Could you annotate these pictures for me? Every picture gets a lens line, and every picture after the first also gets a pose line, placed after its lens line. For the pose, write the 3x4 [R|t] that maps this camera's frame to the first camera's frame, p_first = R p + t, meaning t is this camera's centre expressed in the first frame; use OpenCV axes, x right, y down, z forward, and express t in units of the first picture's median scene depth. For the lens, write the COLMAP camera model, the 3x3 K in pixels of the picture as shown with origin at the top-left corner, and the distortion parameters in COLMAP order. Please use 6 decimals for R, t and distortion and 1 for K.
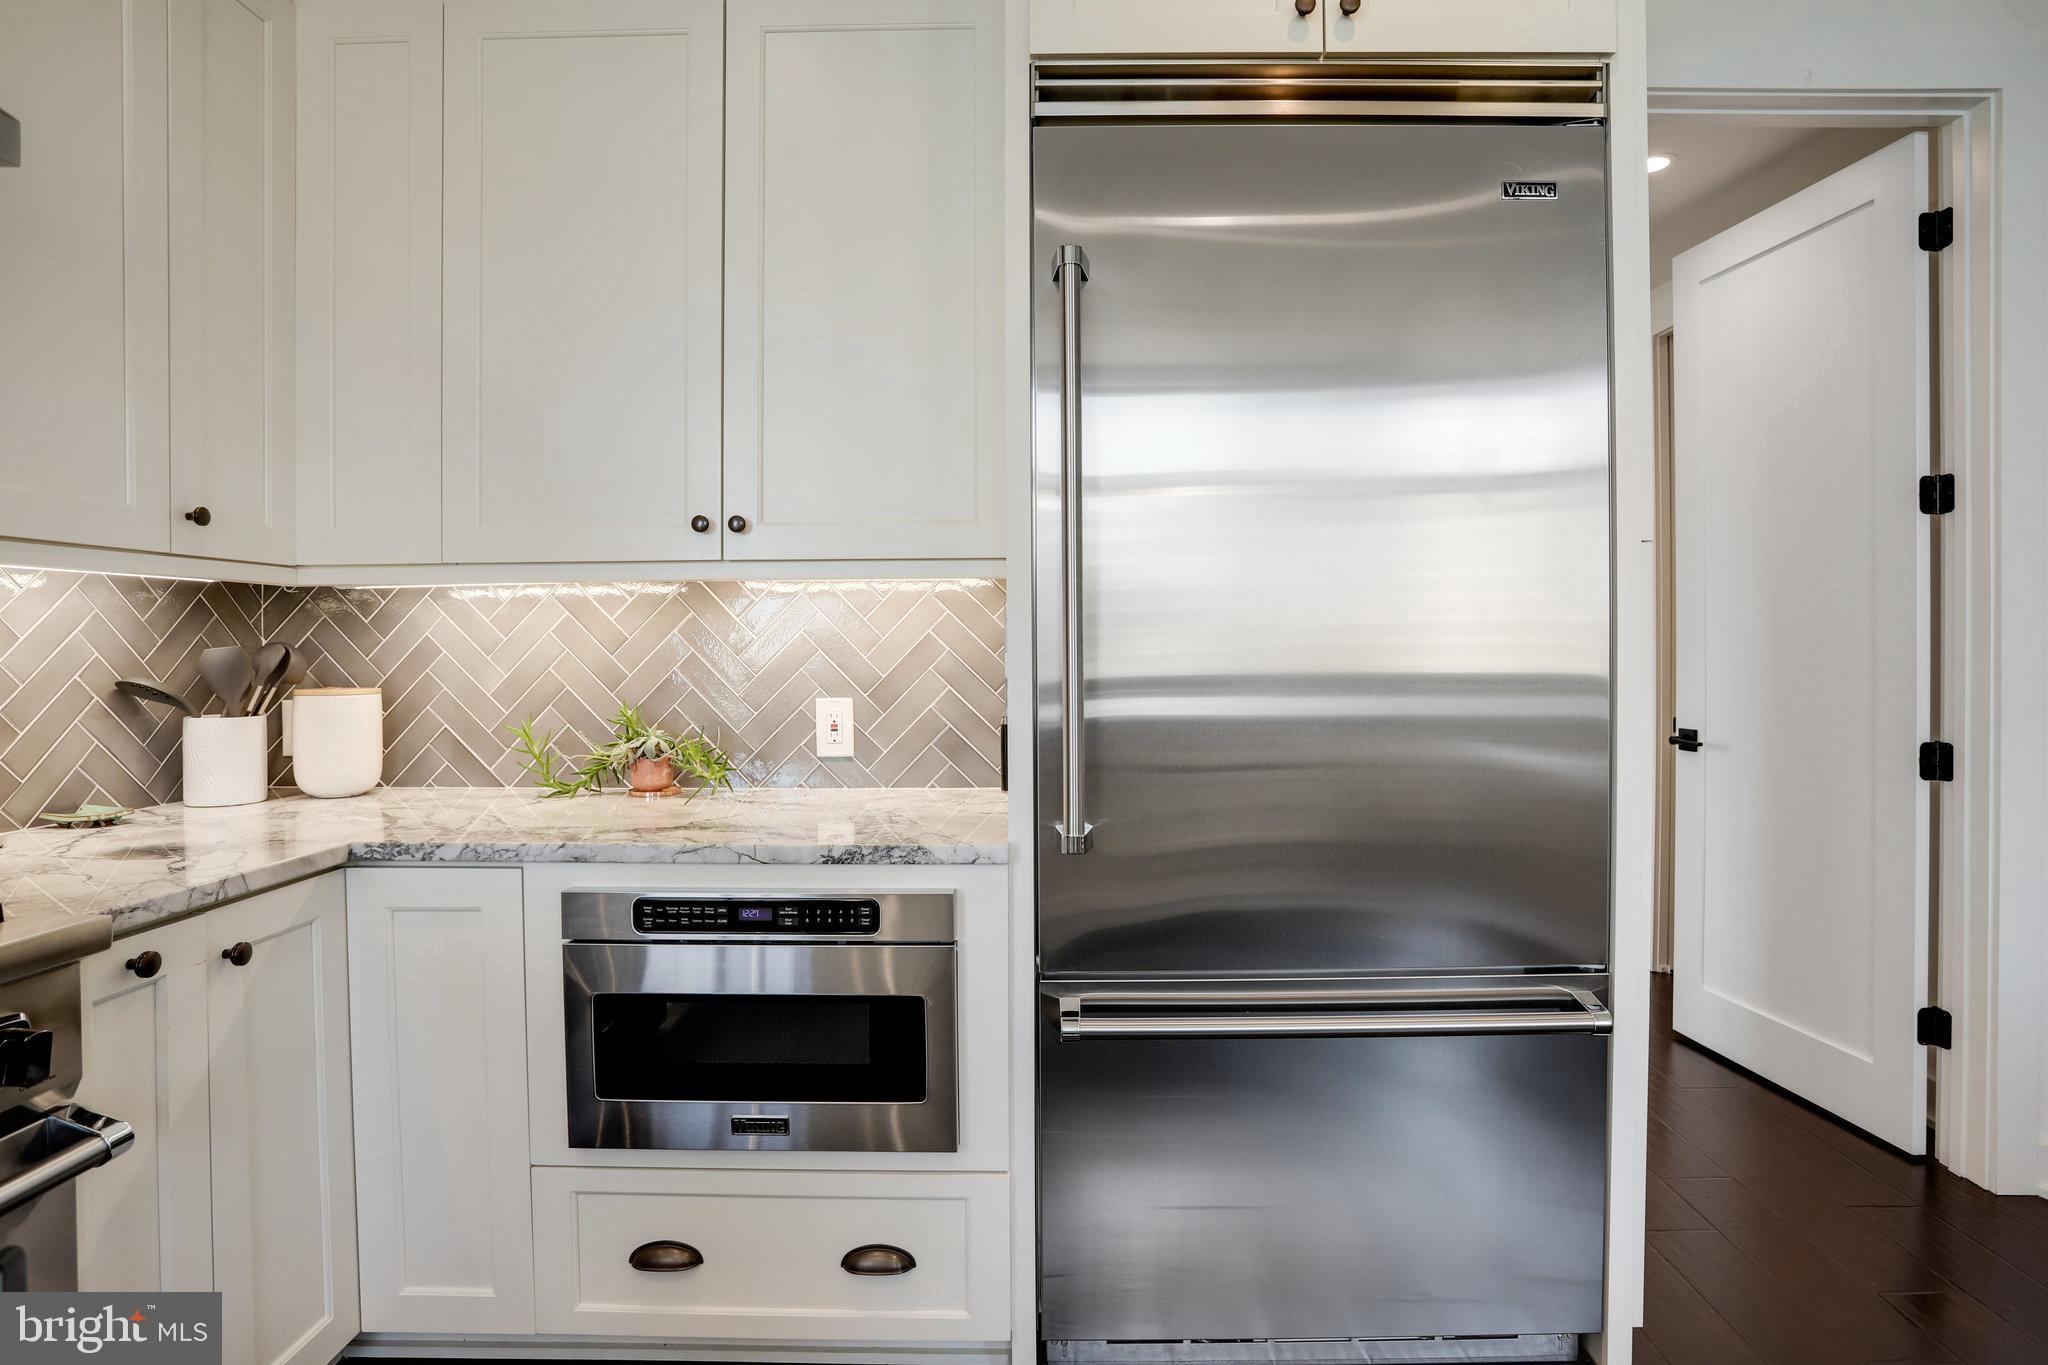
lens RADIAL K [[1044.8, 0, 1044.3], [0, 1044.8, 663.3], [0, 0, 1]] dist [-0.072375, 0.027519]
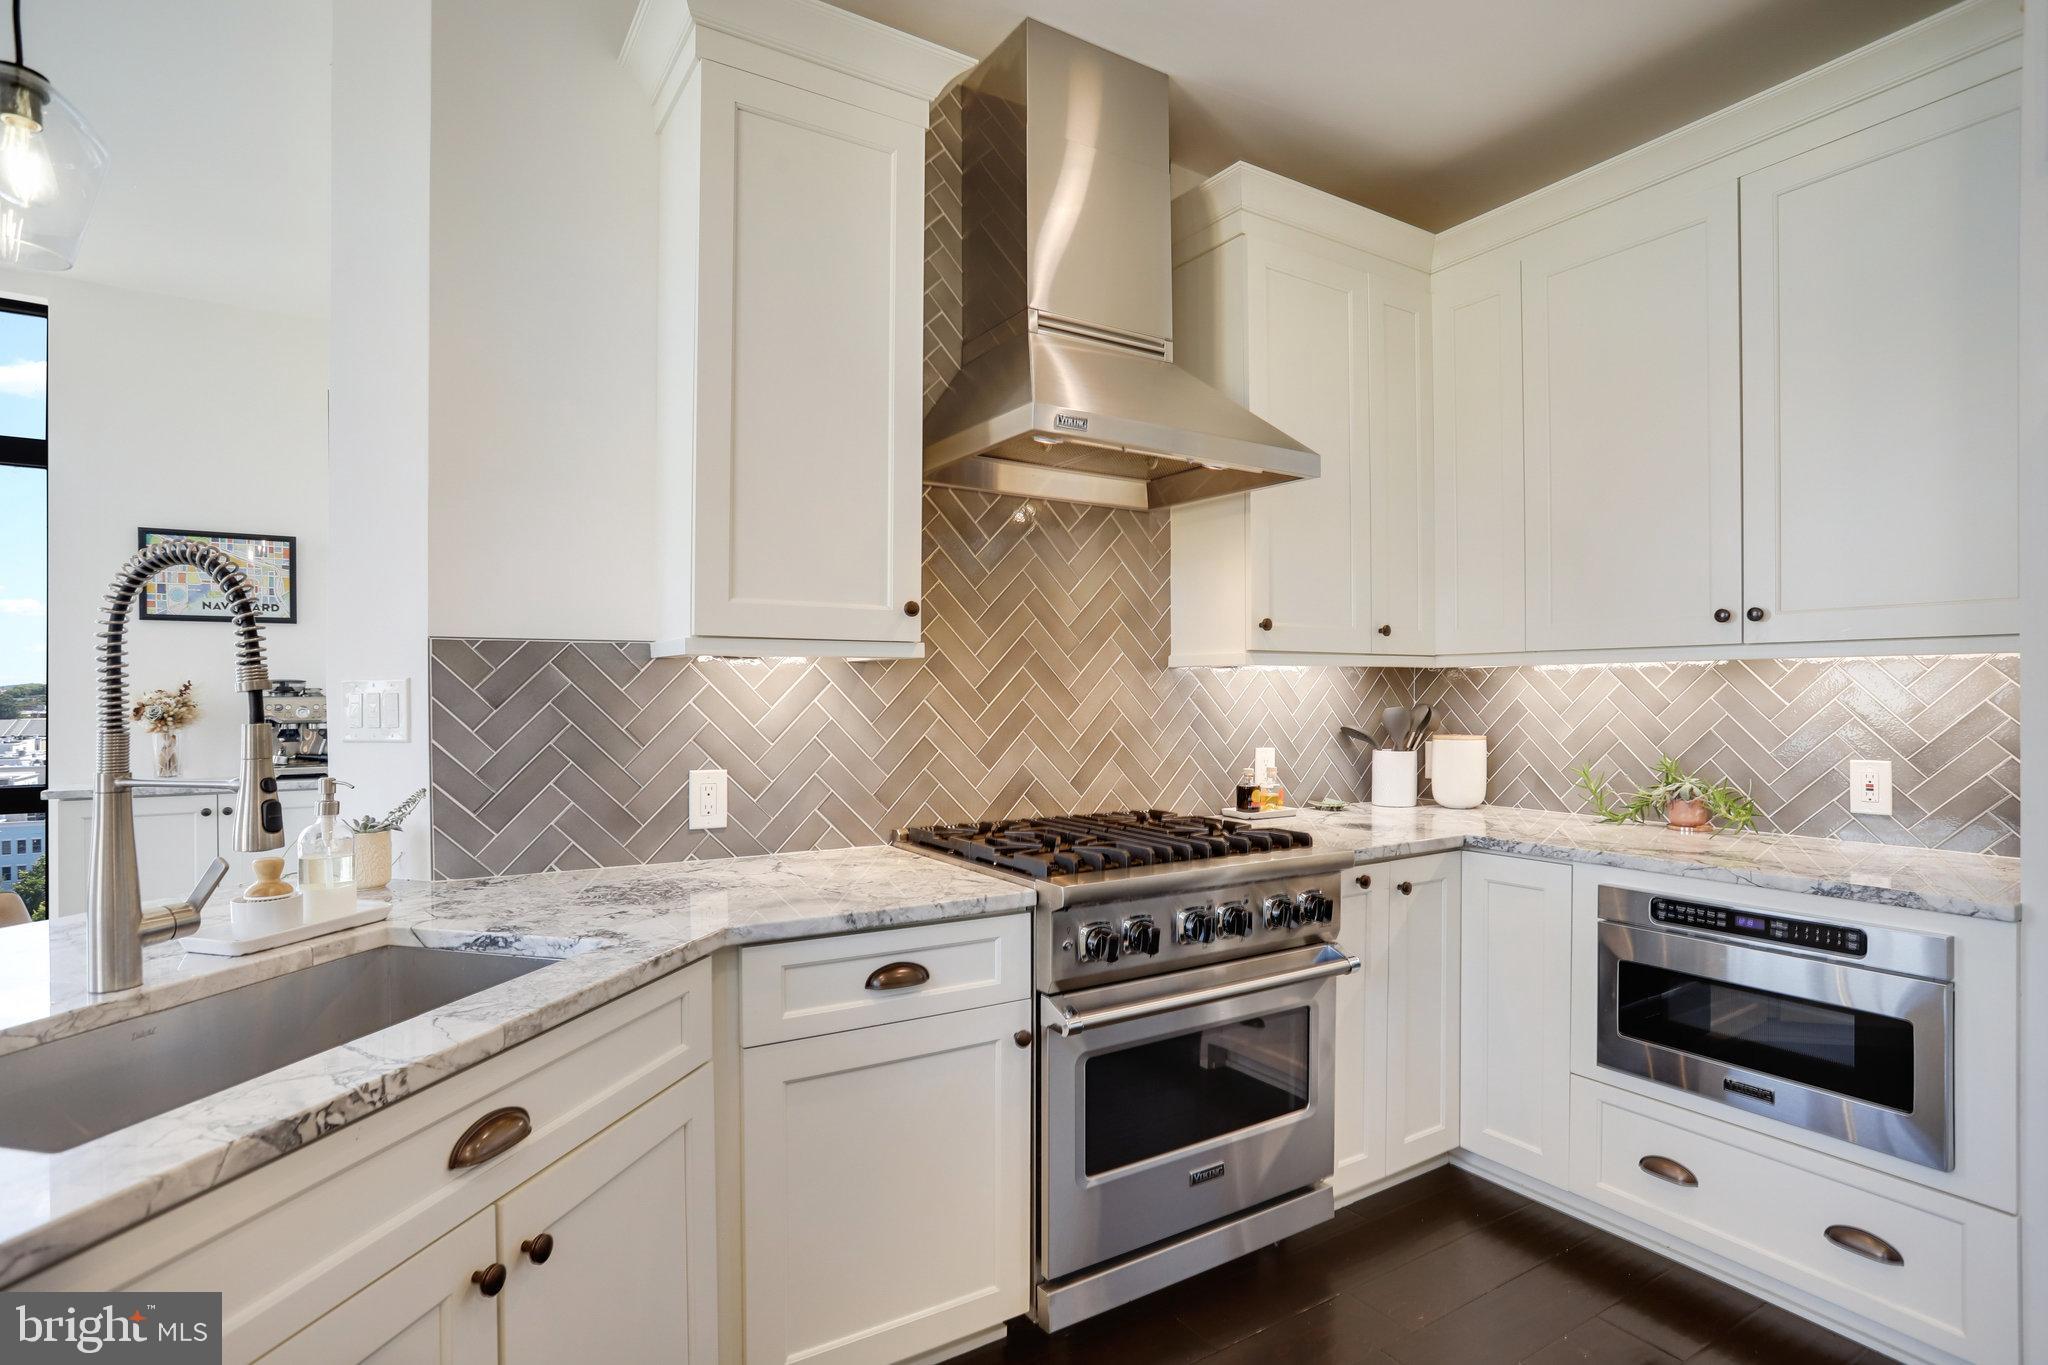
lens RADIAL K [[1026.5, 0, 1045.7], [0, 1026.5, 687.1], [0, 0, 1]] dist [-0.084730, 0.063738]
pose [[0.549924, -0.001450, -0.835213, 0.230678], [-0.018747, 0.999725, -0.014079, -0.014650], [0.835004, 0.023400, 0.549746, -0.354170]]
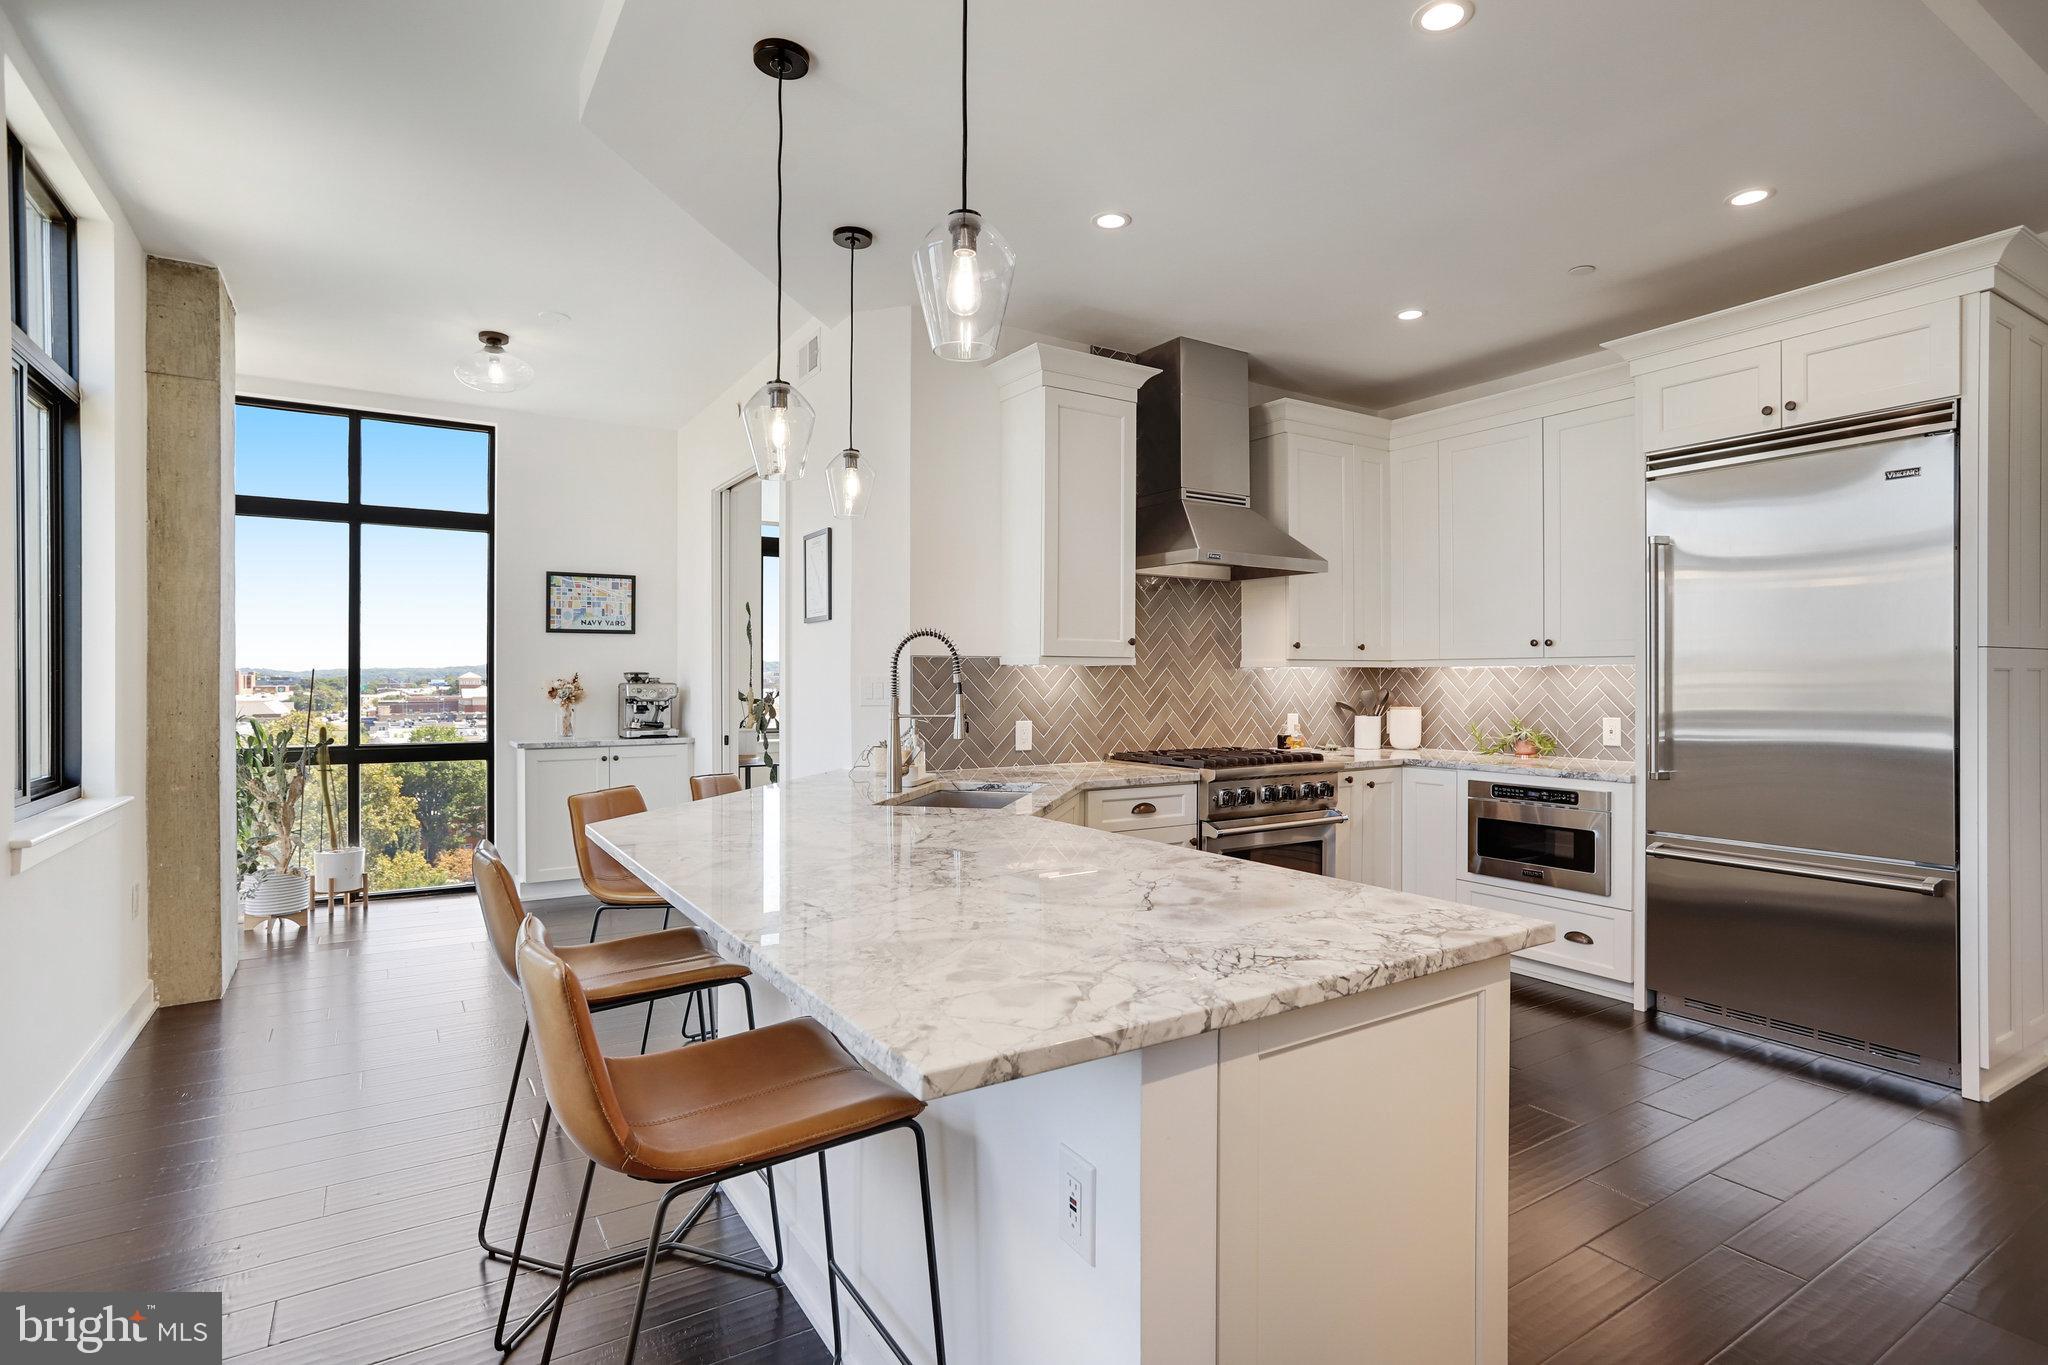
lens RADIAL K [[1026.5, 0, 1045.7], [0, 1026.5, 687.1], [0, 0, 1]] dist [-0.084730, 0.063738]
pose [[0.559702, 0.010947, -0.828621, 0.988587], [-0.019601, 0.999808, -0.000030, -0.007584], [0.828462, 0.016258, 0.559809, -1.275351]]
